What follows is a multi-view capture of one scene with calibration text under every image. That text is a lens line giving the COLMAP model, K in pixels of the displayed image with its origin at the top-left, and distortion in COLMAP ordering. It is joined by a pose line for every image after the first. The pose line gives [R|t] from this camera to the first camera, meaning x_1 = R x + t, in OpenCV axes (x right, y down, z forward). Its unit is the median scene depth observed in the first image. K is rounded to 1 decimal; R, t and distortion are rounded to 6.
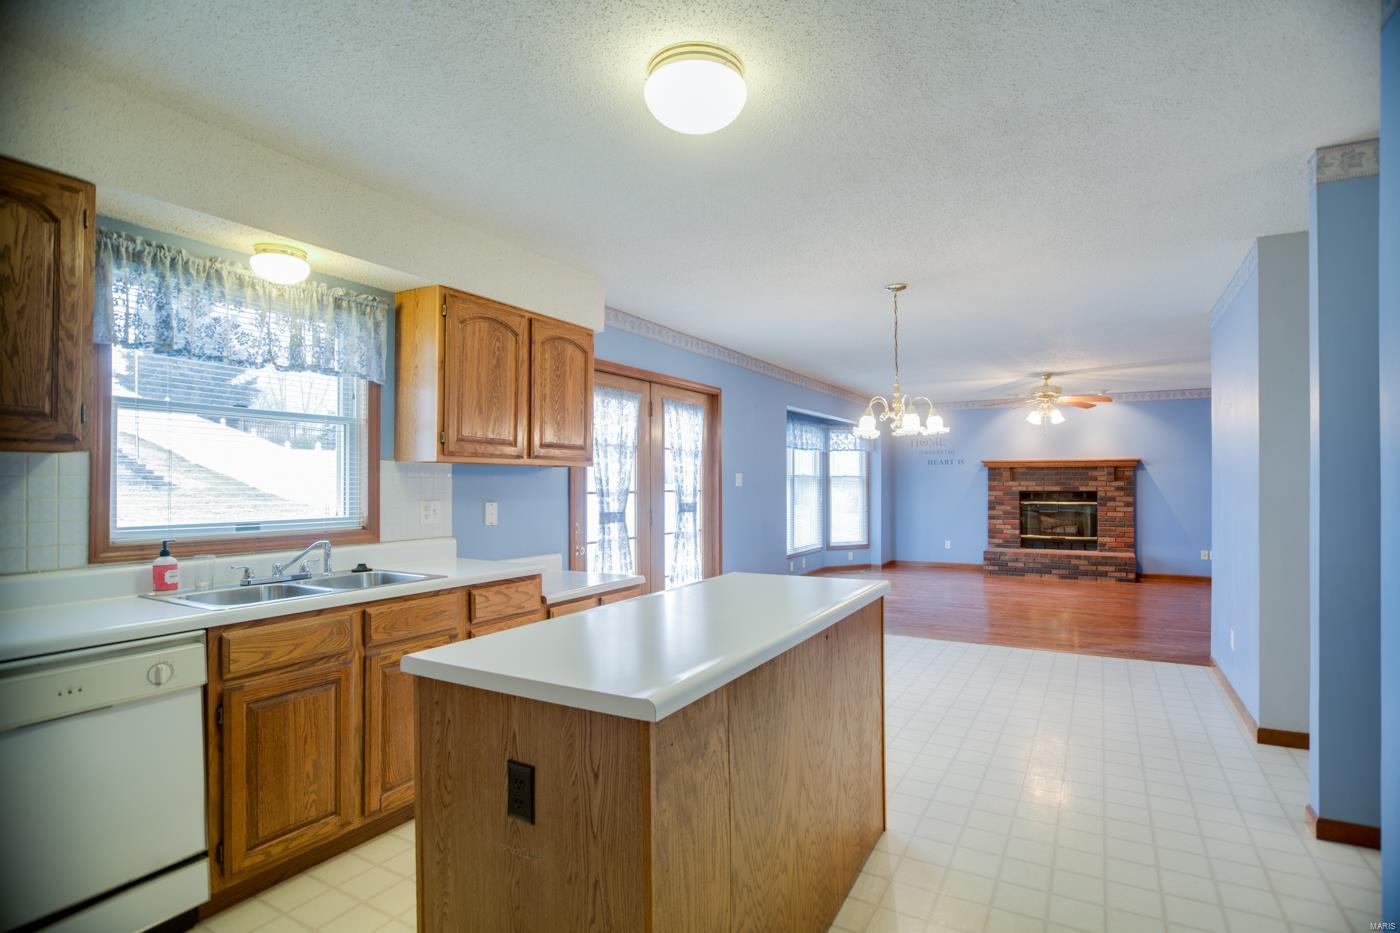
lens RADIAL K [[750.5, 0, 699.9], [0, 750.5, 475.9], [0, 0, 1]] dist [0.001135, -0.000065]
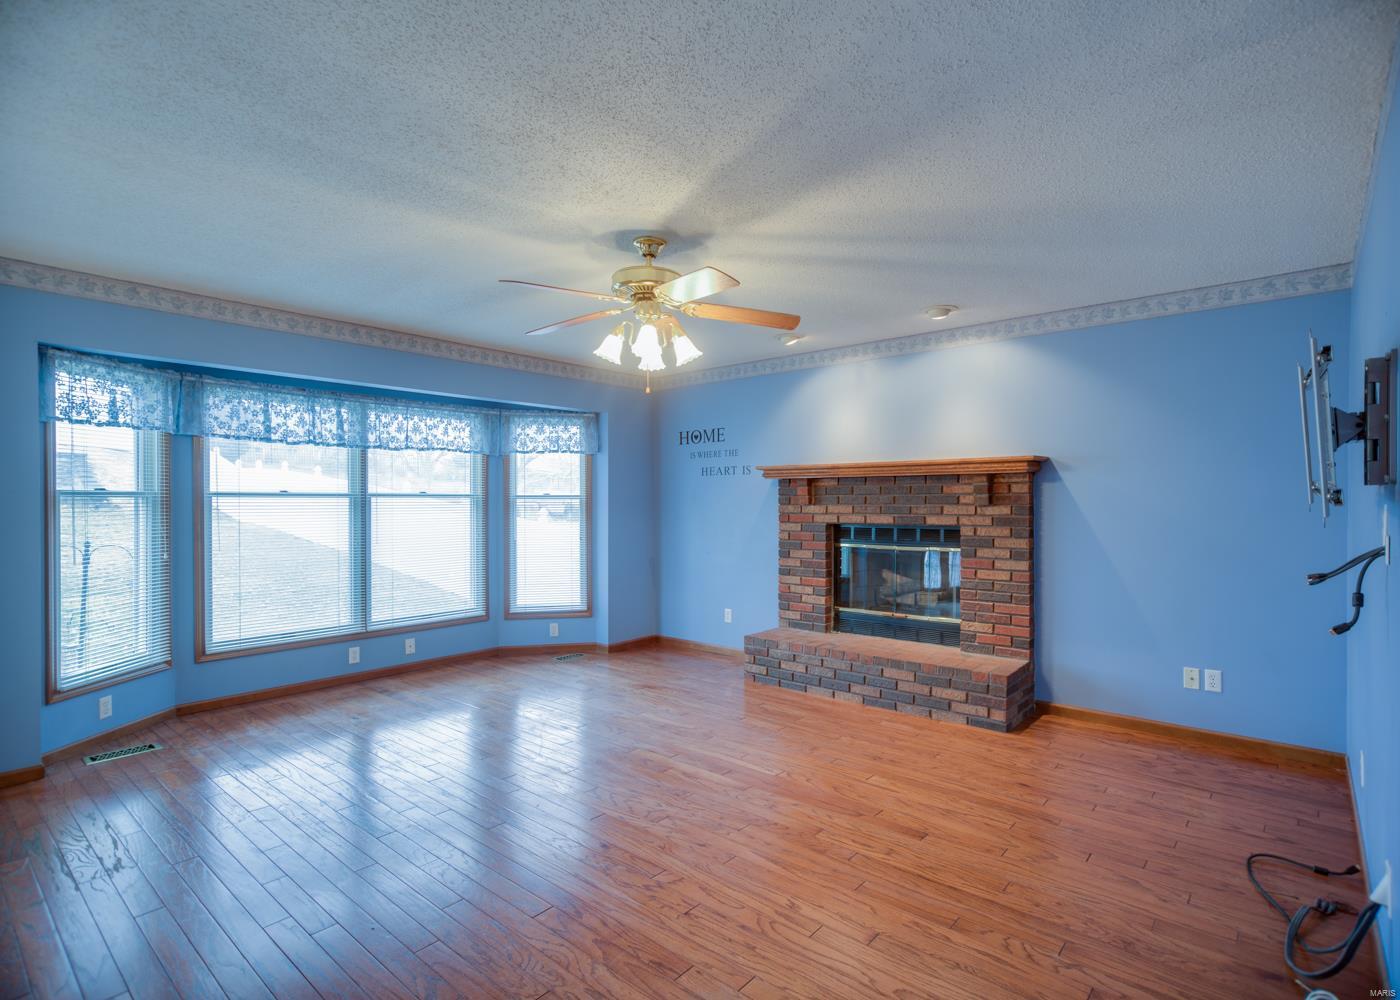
lens RADIAL K [[689.6, 0, 705.4], [0, 689.6, 506.4], [0, 0, 1]] dist [-0.000399, 0.000110]
pose [[0.969910, 0.003203, -0.243441, 0.476148], [-0.001144, 0.999962, 0.008600, 0.004128], [0.243459, -0.008063, 0.969878, 0.526521]]
